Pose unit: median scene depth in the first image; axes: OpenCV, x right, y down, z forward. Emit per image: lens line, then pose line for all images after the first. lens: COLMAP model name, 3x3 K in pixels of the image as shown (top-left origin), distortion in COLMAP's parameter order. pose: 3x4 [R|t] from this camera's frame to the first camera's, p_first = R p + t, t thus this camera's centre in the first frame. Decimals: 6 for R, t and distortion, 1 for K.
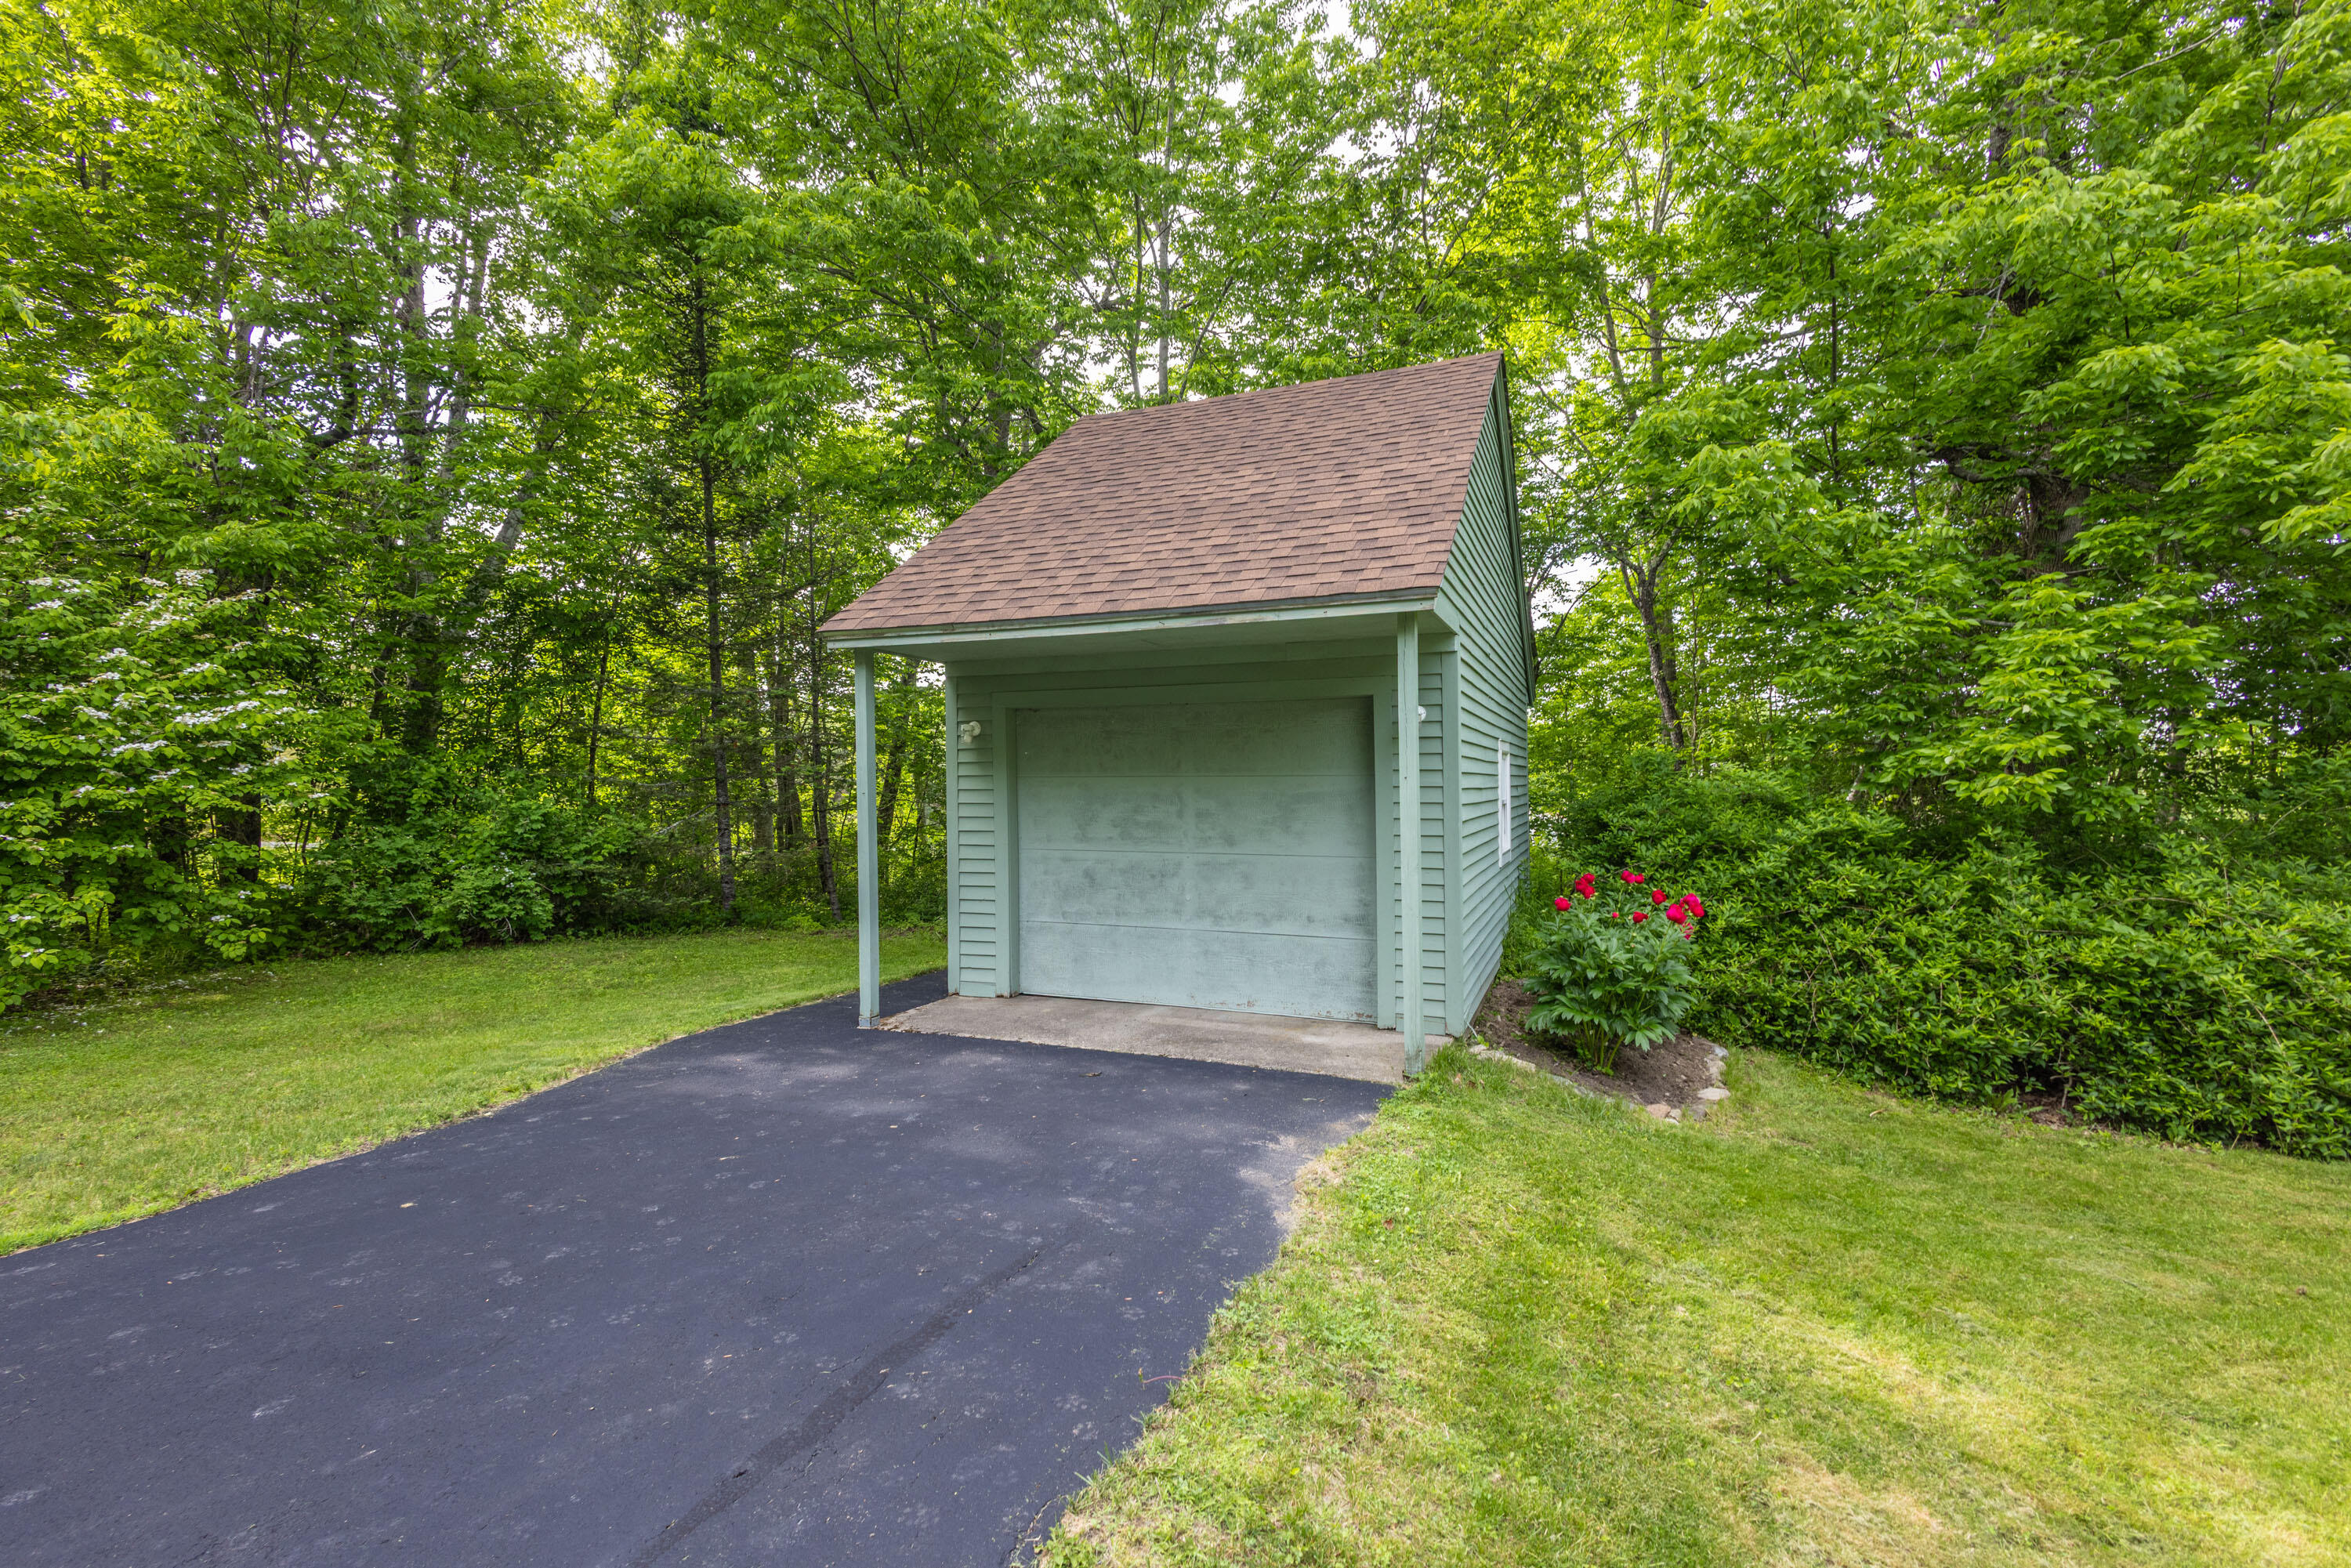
lens RADIAL K [[1068.5, 0, 1170.6], [0, 1068.5, 780.4], [0, 0, 1]] dist [0.005139, 0.000240]
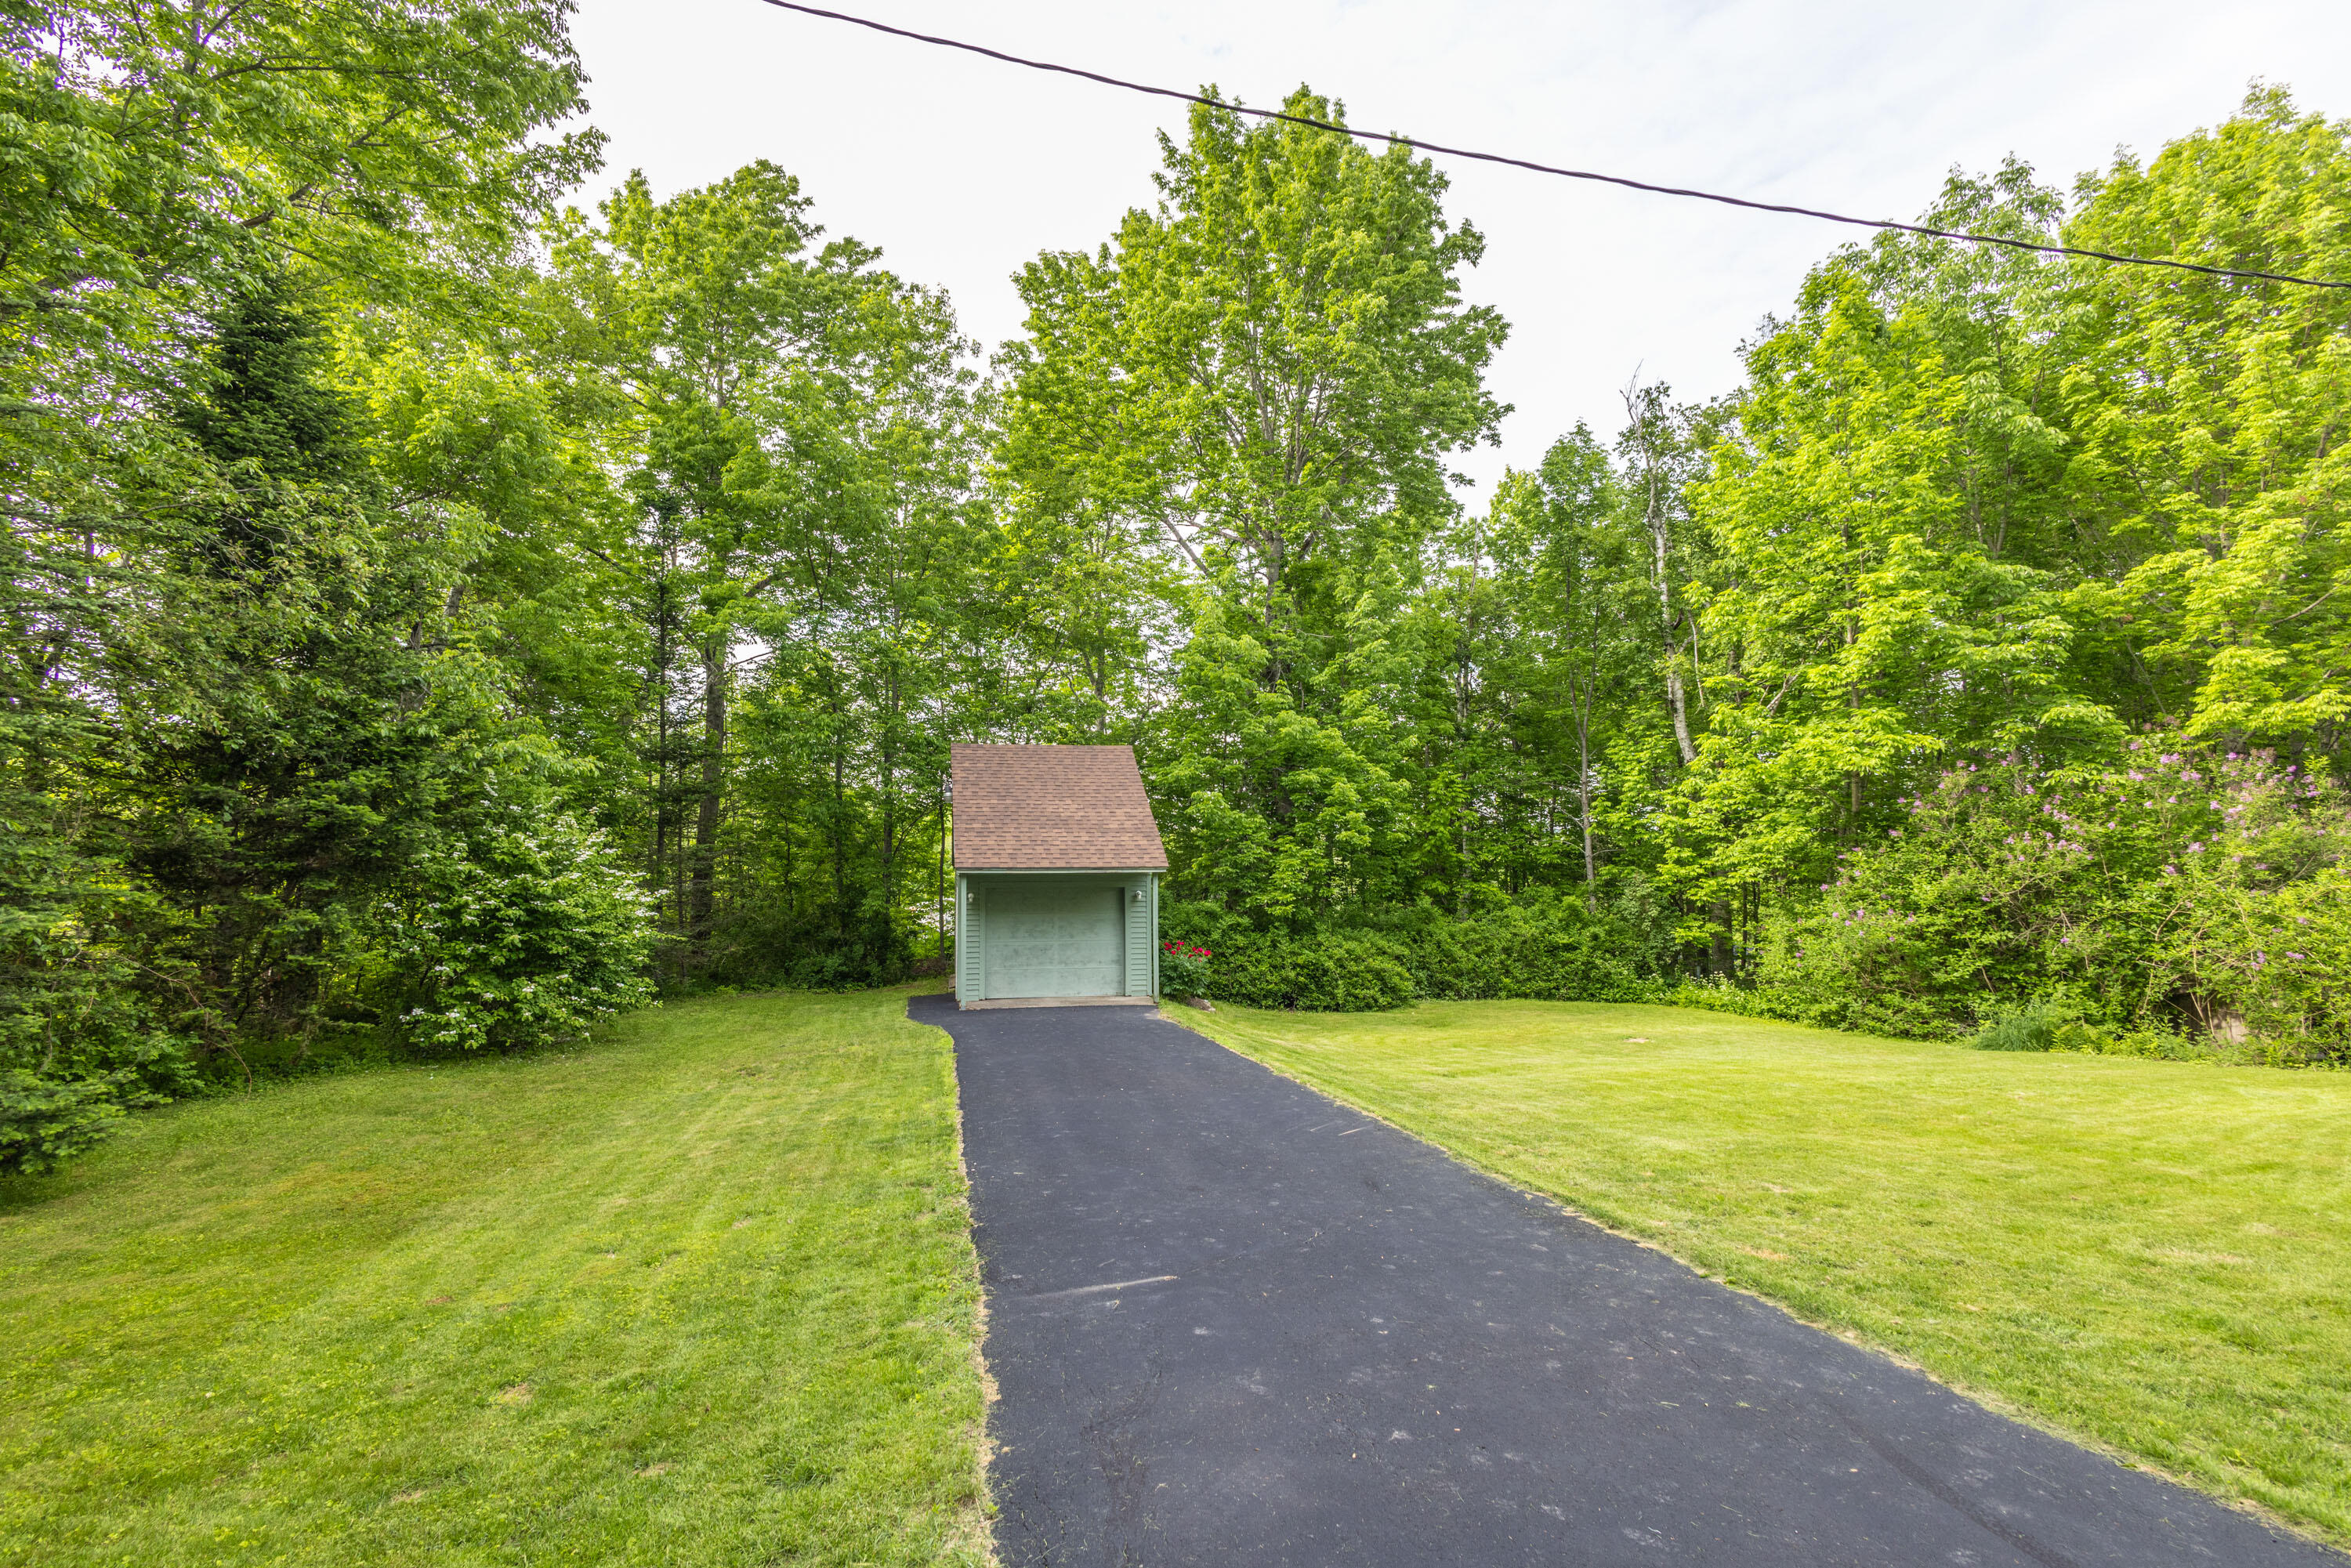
lens RADIAL K [[1068.5, 0, 1170.6], [0, 1068.5, 780.4], [0, 0, 1]] dist [0.005139, 0.000240]
pose [[0.827655, 0.041663, 0.559688, -1.332193], [-0.003206, 0.997575, -0.069519, -0.159842], [-0.561228, 0.055744, 0.825782, -1.517717]]
